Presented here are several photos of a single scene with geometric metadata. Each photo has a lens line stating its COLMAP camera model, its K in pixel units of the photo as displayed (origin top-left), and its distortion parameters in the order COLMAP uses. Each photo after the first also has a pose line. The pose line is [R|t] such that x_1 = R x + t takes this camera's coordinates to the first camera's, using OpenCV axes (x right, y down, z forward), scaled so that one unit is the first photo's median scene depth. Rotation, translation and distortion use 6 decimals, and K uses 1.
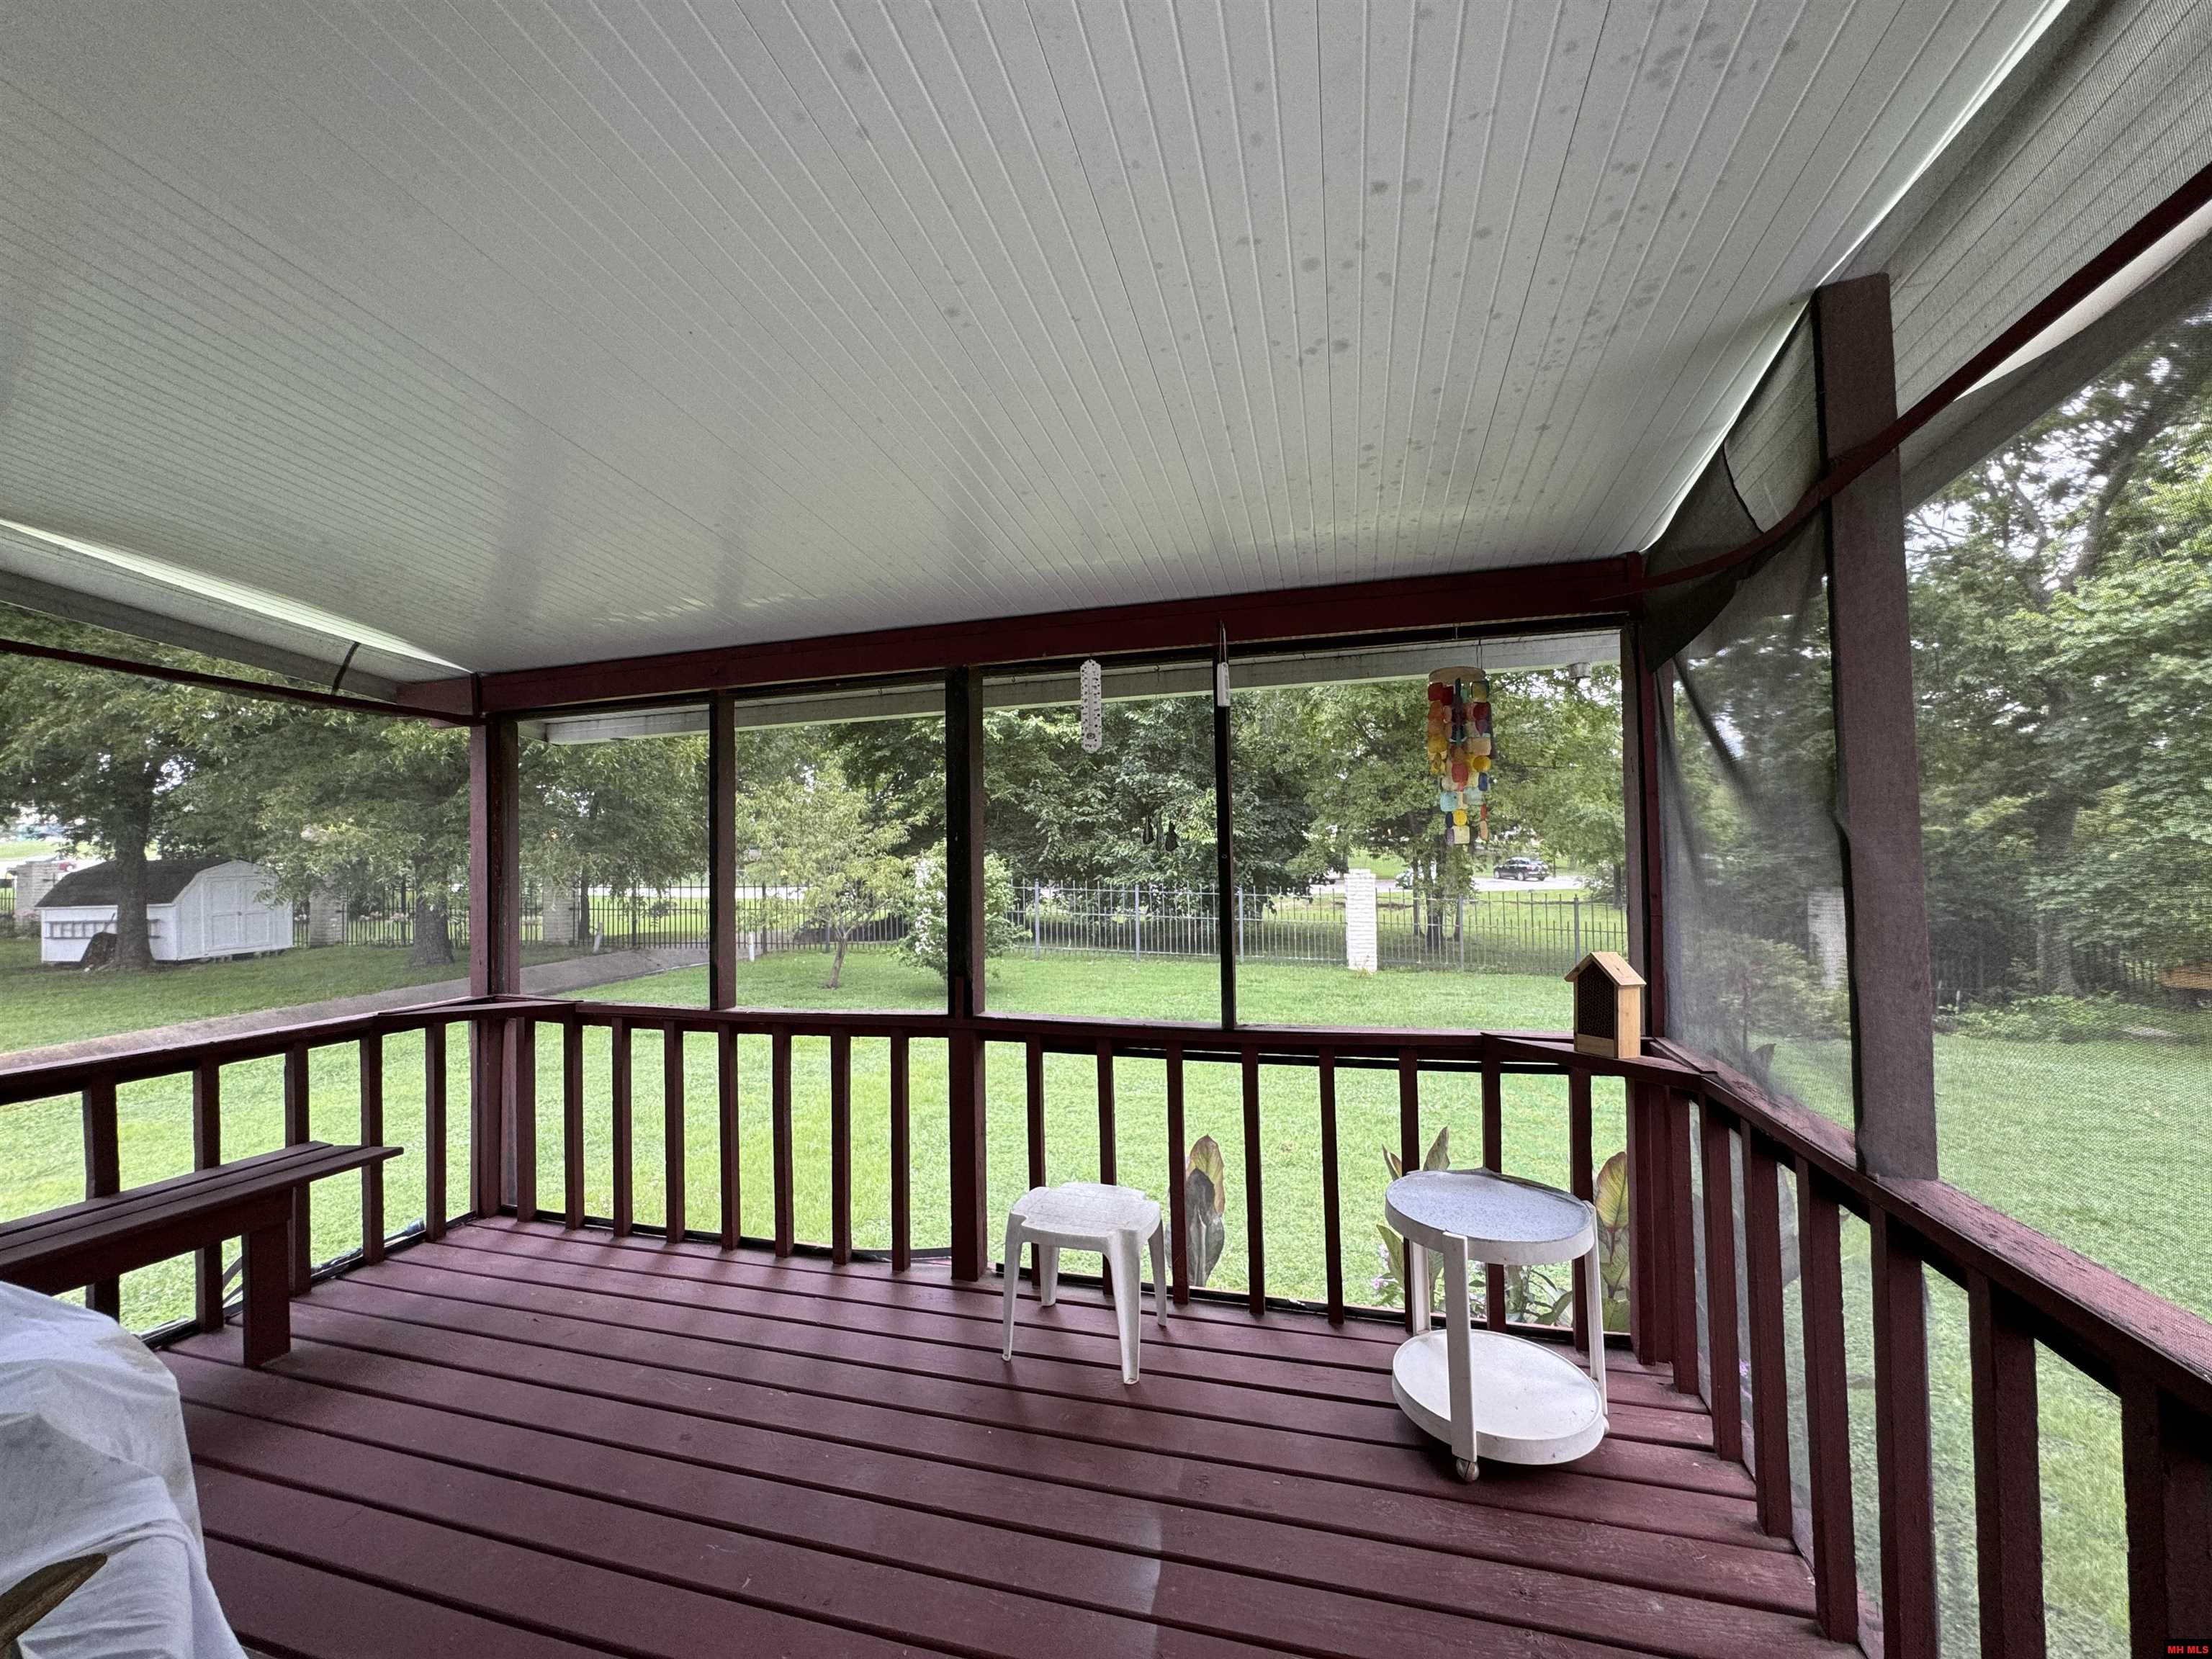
lens RADIAL K [[881.6, 0, 1104.4], [0, 881.6, 827.8], [0, 0, 1]] dist [-0.003613, 0.000781]
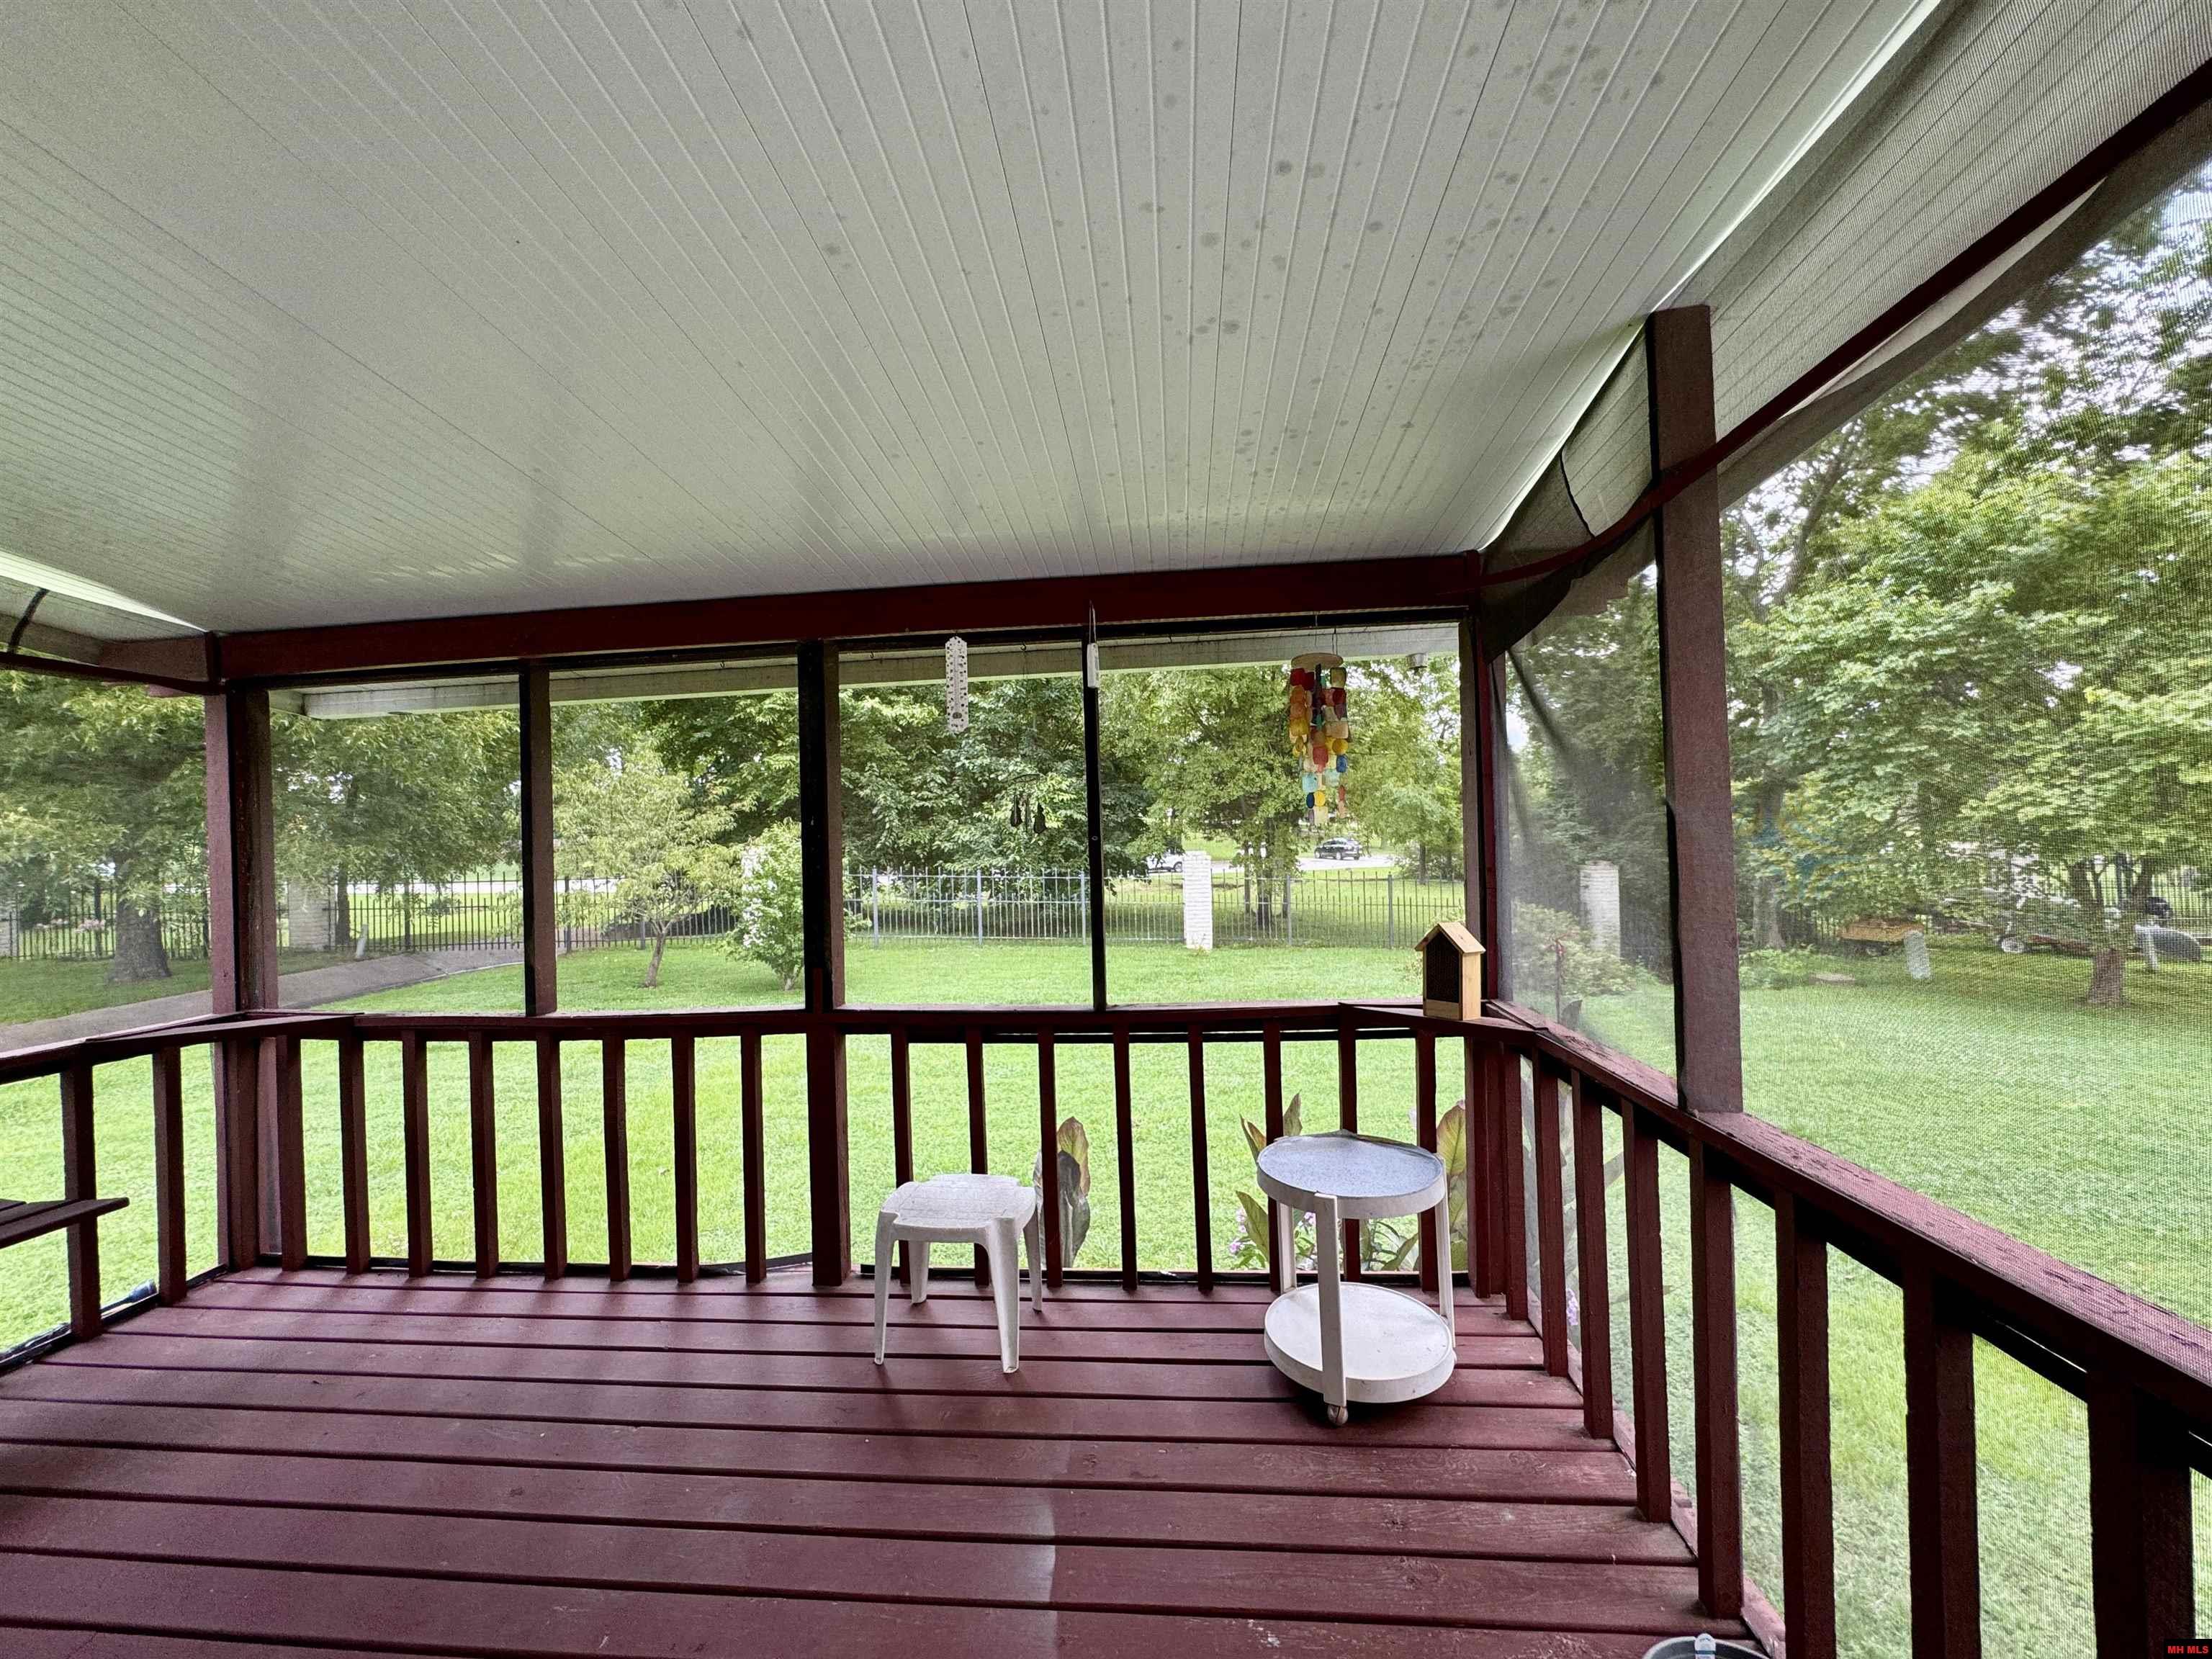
lens RADIAL K [[881.6, 0, 1104.4], [0, 881.6, 827.8], [0, 0, 1]] dist [-0.003613, 0.000781]
pose [[0.983250, -0.009533, 0.182012, -0.029437], [0.006381, 0.999820, 0.017895, 0.002378], [-0.182150, -0.016434, 0.983133, 0.013946]]
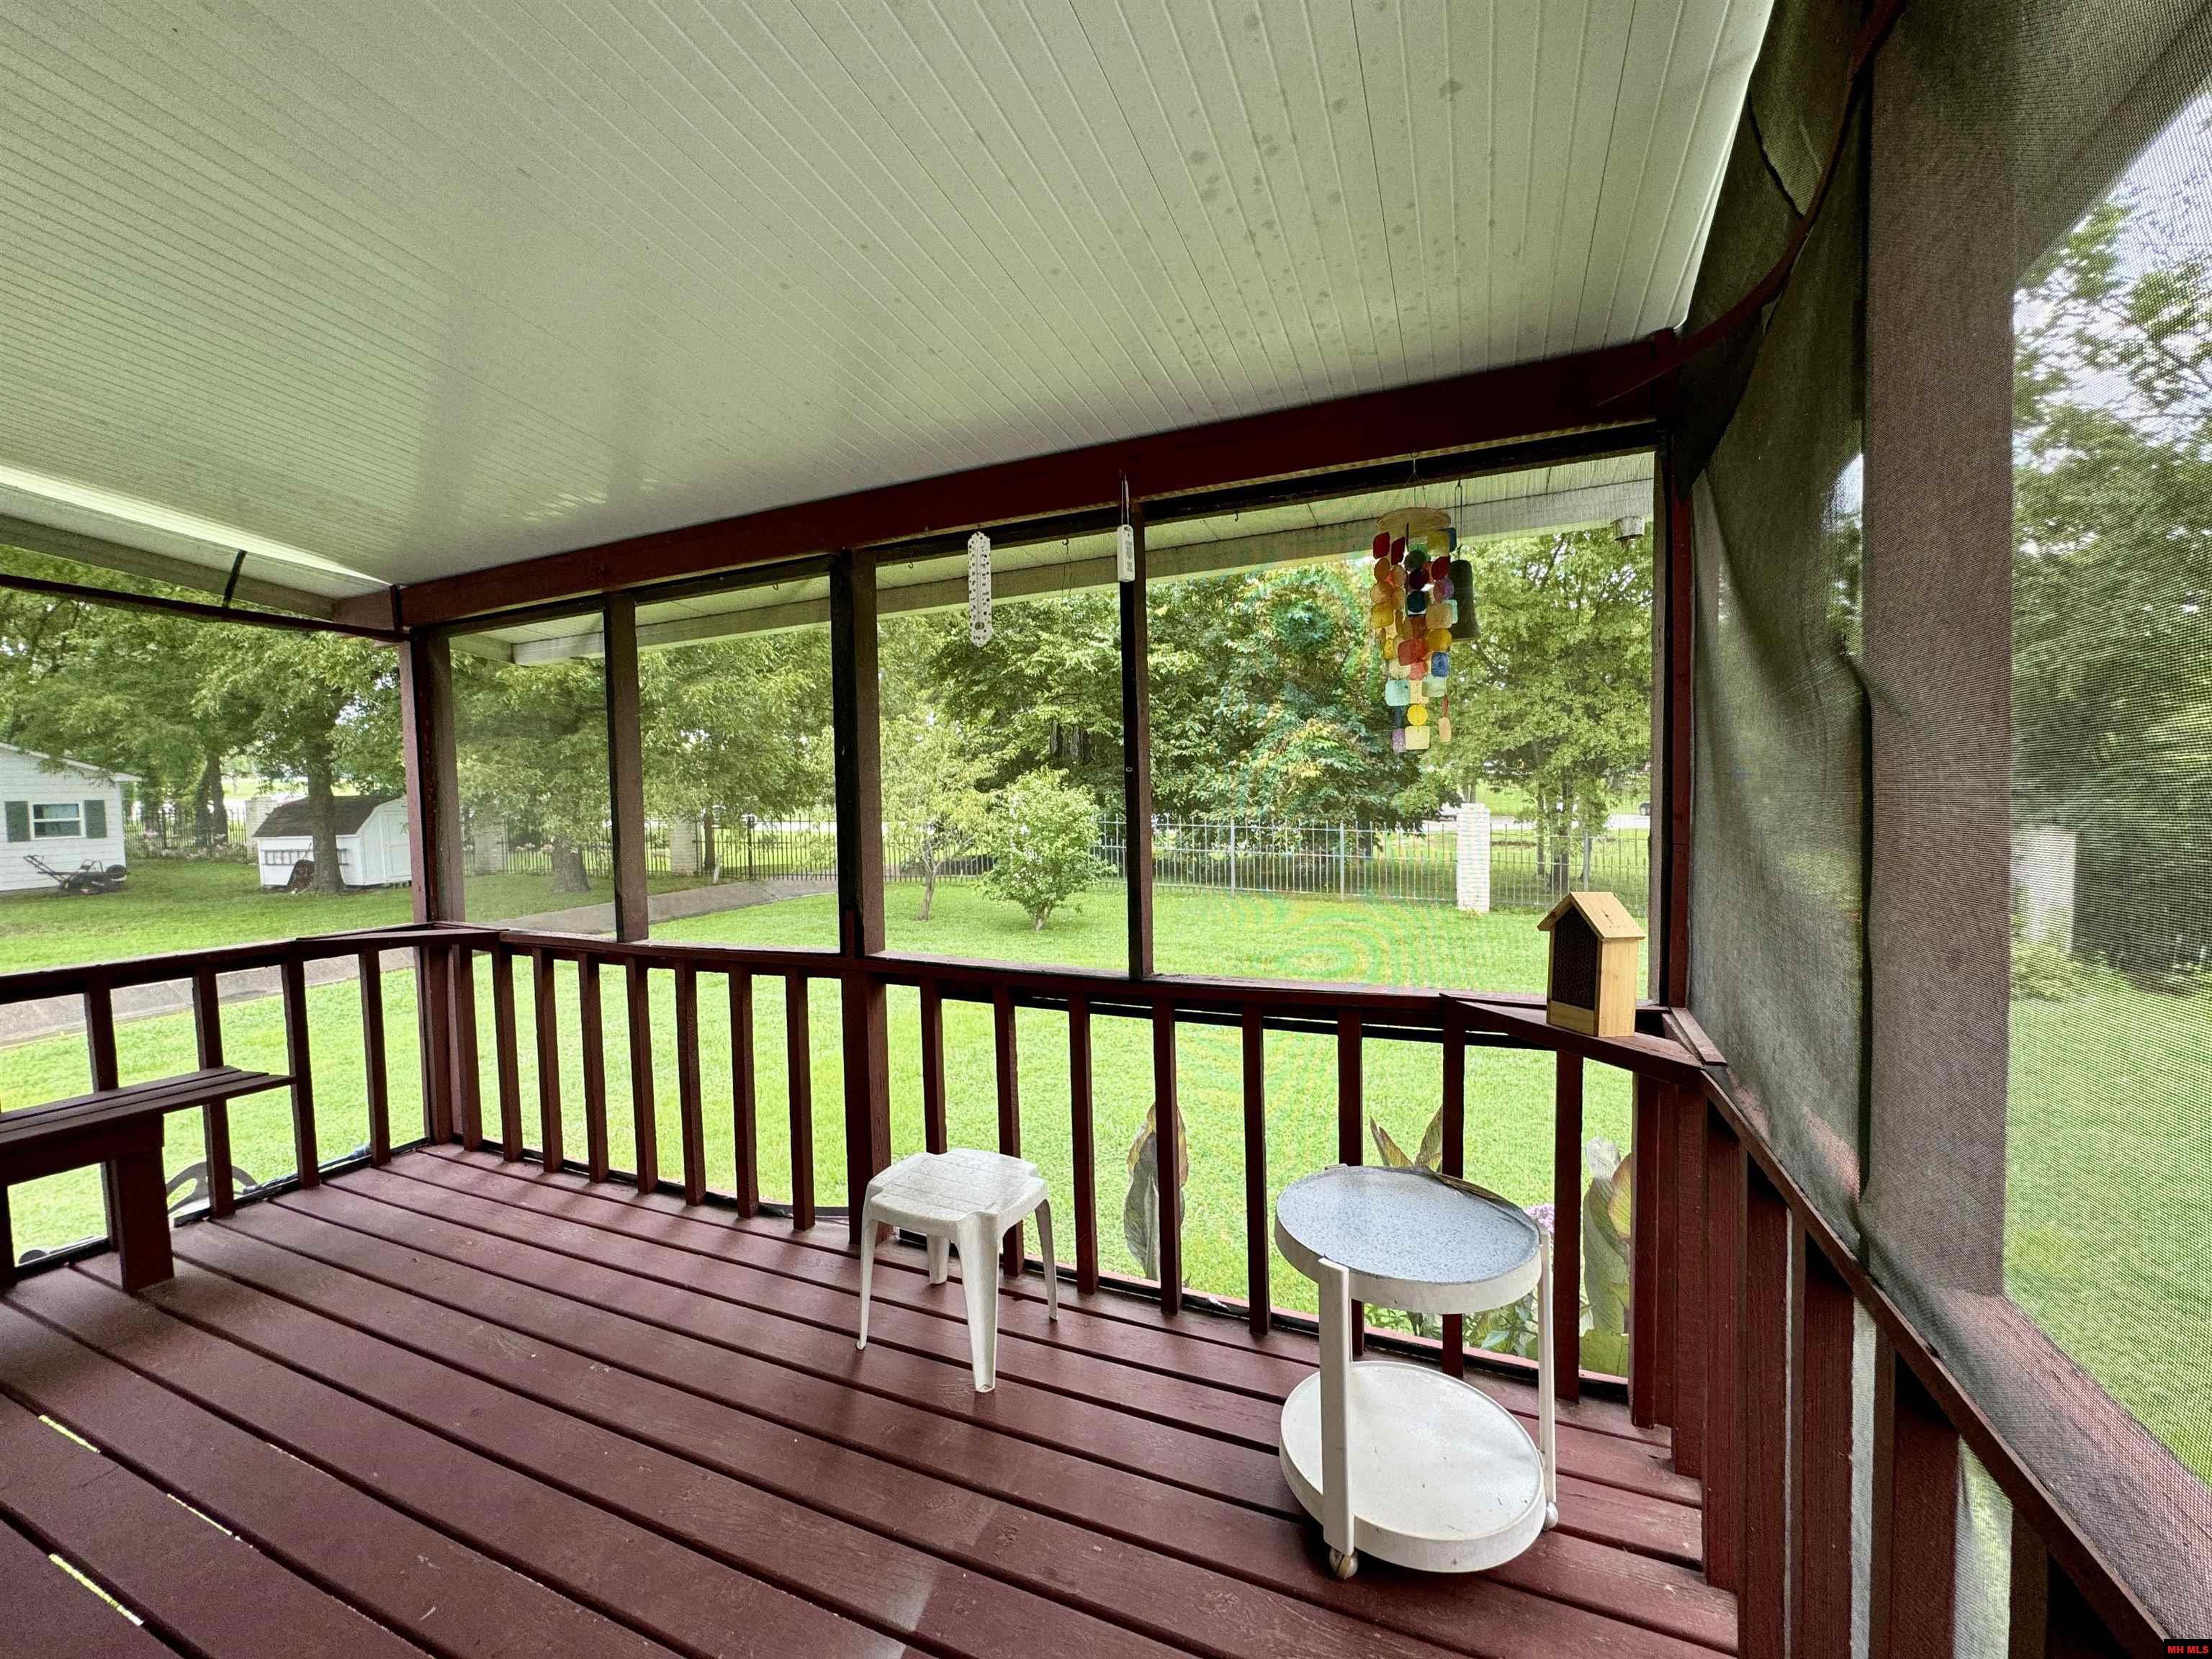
lens RADIAL K [[881.6, 0, 1104.4], [0, 881.6, 827.8], [0, 0, 1]] dist [-0.003613, 0.000781]
pose [[0.991025, 0.003591, -0.133629, 0.186013], [0.006011, 0.997431, 0.071388, 0.023340], [0.133542, -0.071550, 0.988457, 0.159730]]
